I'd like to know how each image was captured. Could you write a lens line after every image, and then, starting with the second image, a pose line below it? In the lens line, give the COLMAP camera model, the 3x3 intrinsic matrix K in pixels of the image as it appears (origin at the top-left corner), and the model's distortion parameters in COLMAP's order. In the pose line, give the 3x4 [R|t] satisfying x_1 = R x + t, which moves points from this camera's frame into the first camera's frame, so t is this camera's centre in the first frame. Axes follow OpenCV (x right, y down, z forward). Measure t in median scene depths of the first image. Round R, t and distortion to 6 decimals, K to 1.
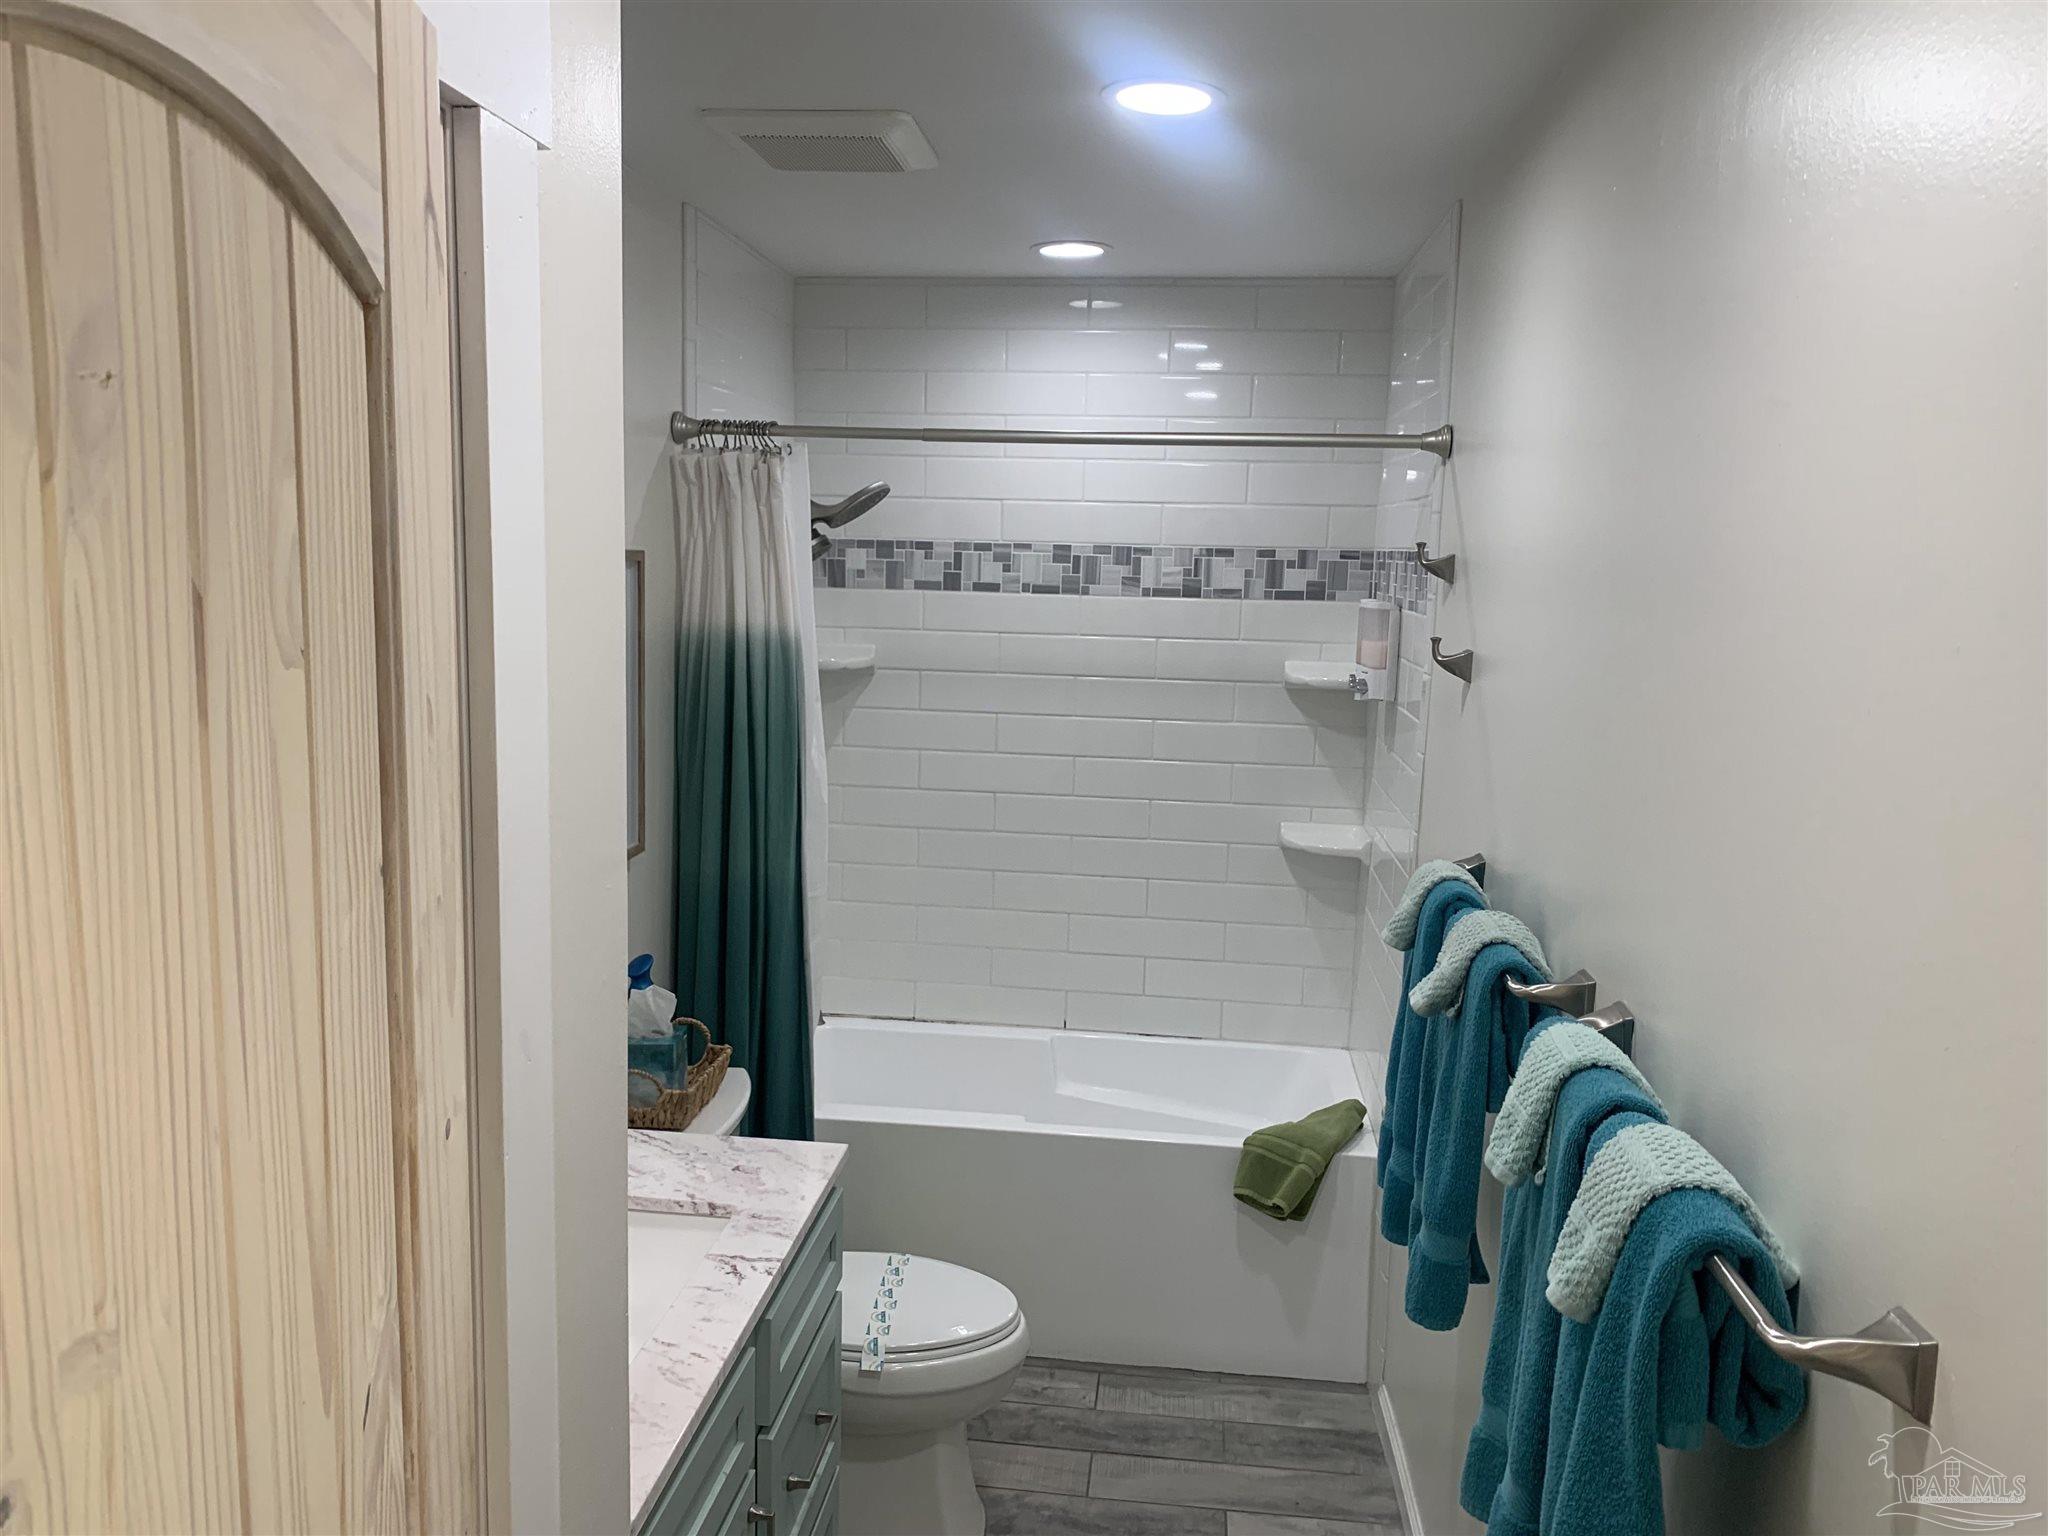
lens RADIAL K [[1570.4, 0, 1014.9], [0, 1570.4, 747.7], [0, 0, 1]] dist [0.085107, -0.131817]
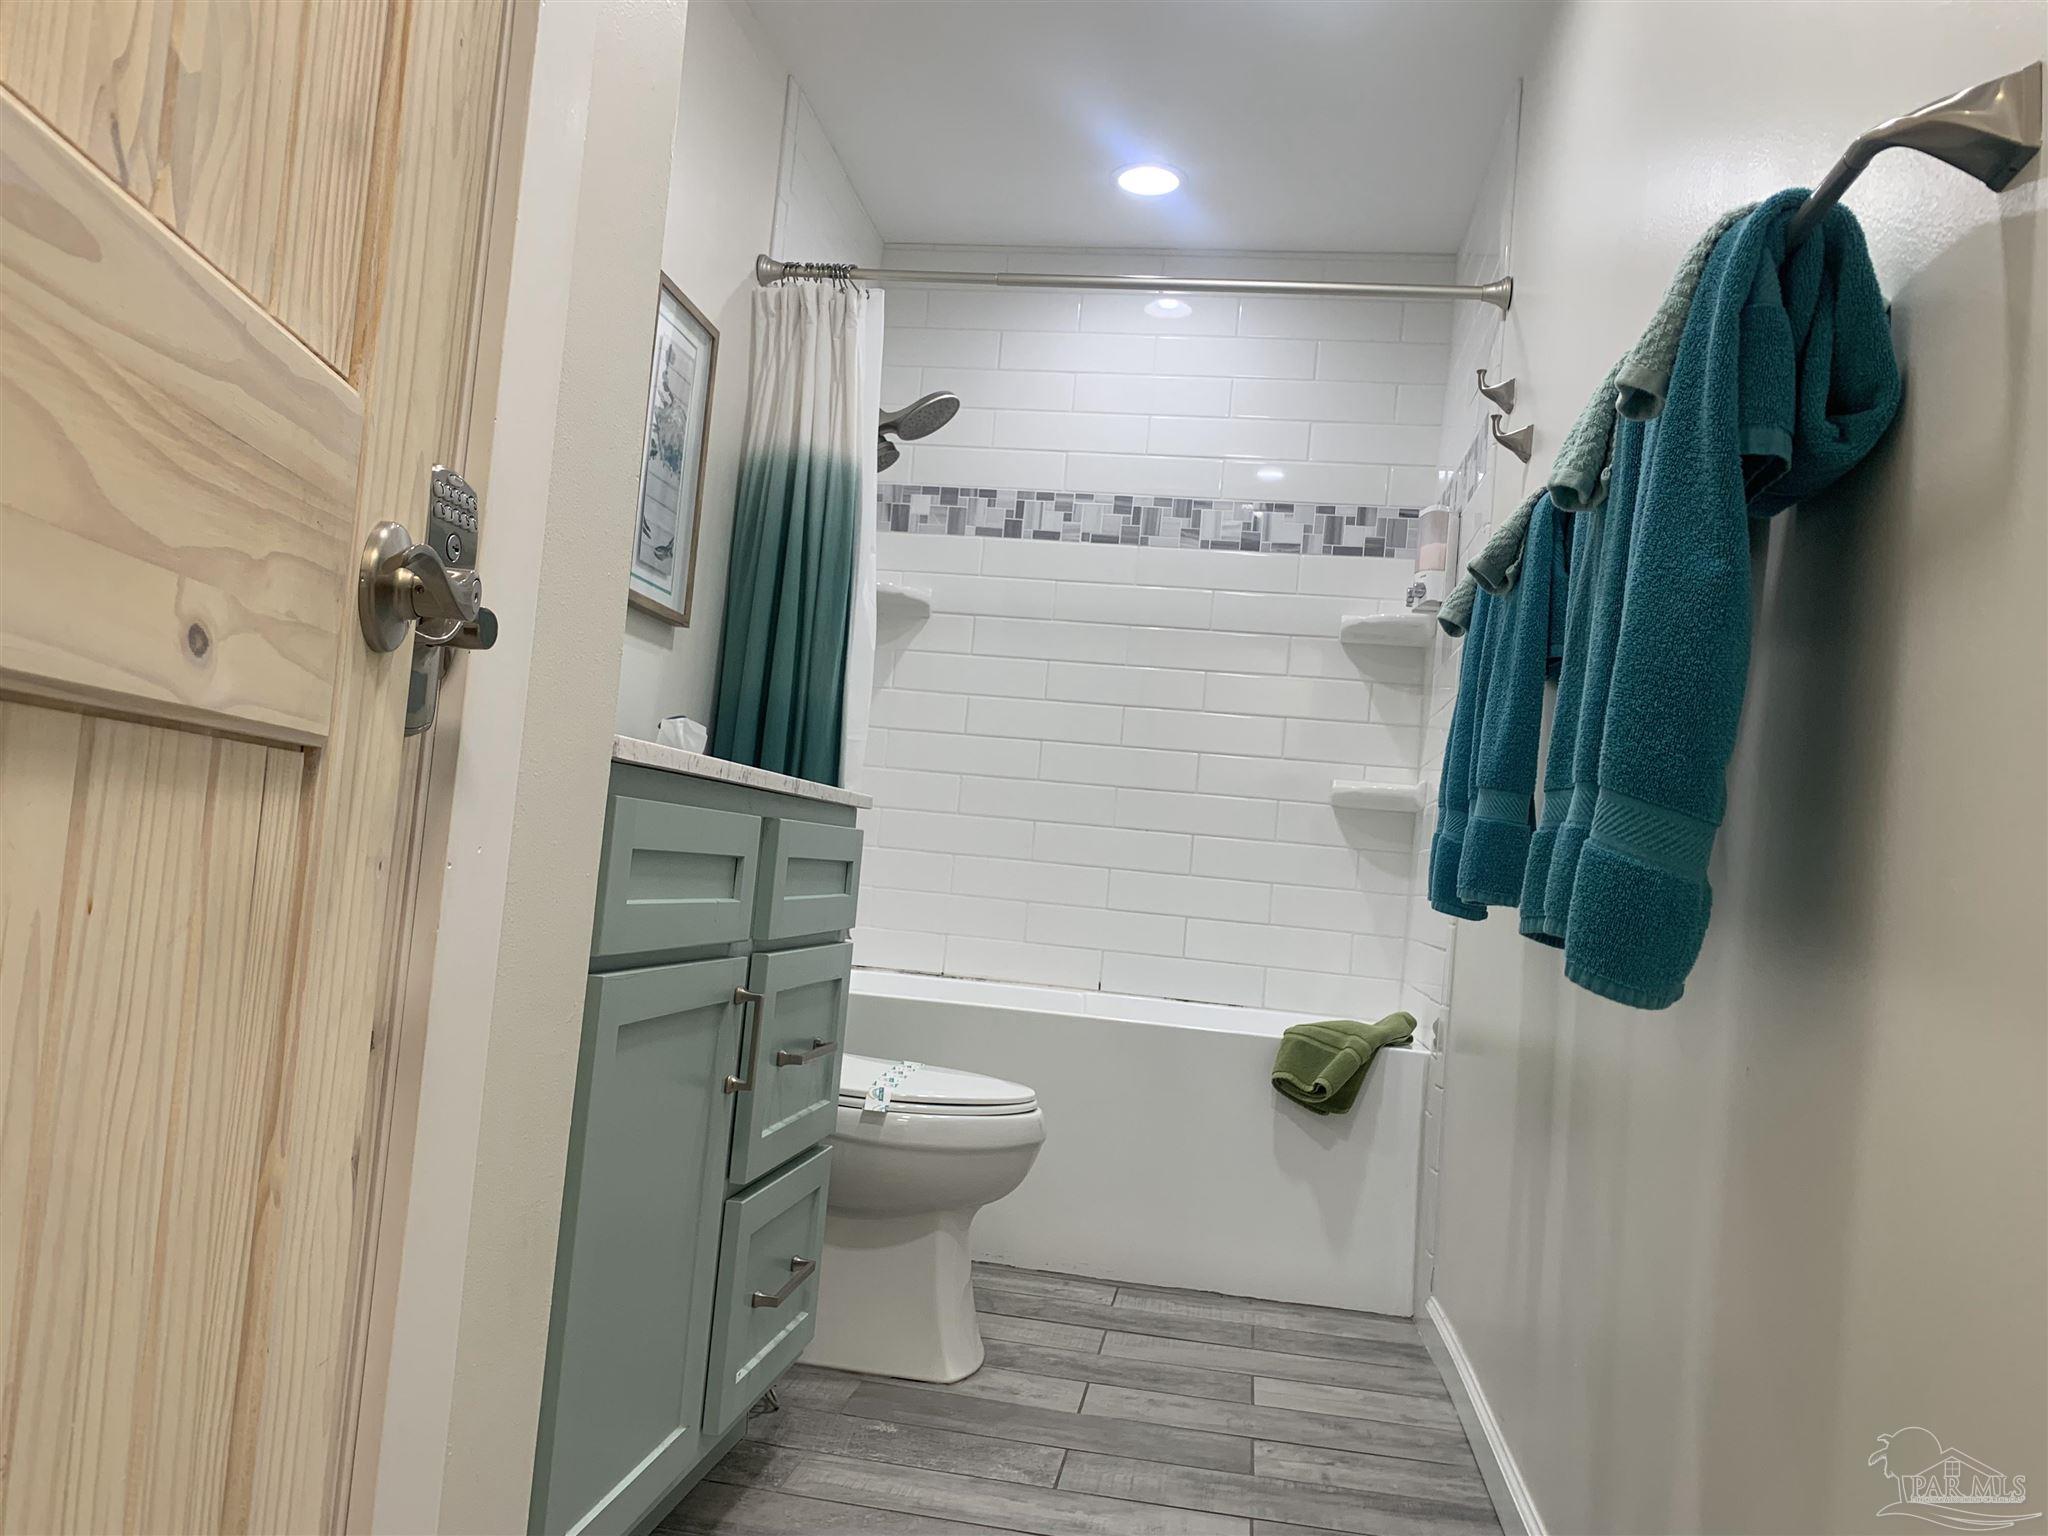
lens RADIAL K [[1569.7, 0, 1013.5], [0, 1569.7, 774.7], [0, 0, 1]] dist [0.048252, -0.080654]
pose [[0.997448, 0.058838, -0.040453, 0.010924], [-0.065820, 0.977282, -0.201462, 0.259065], [0.027681, 0.203611, 0.978661, 0.042696]]
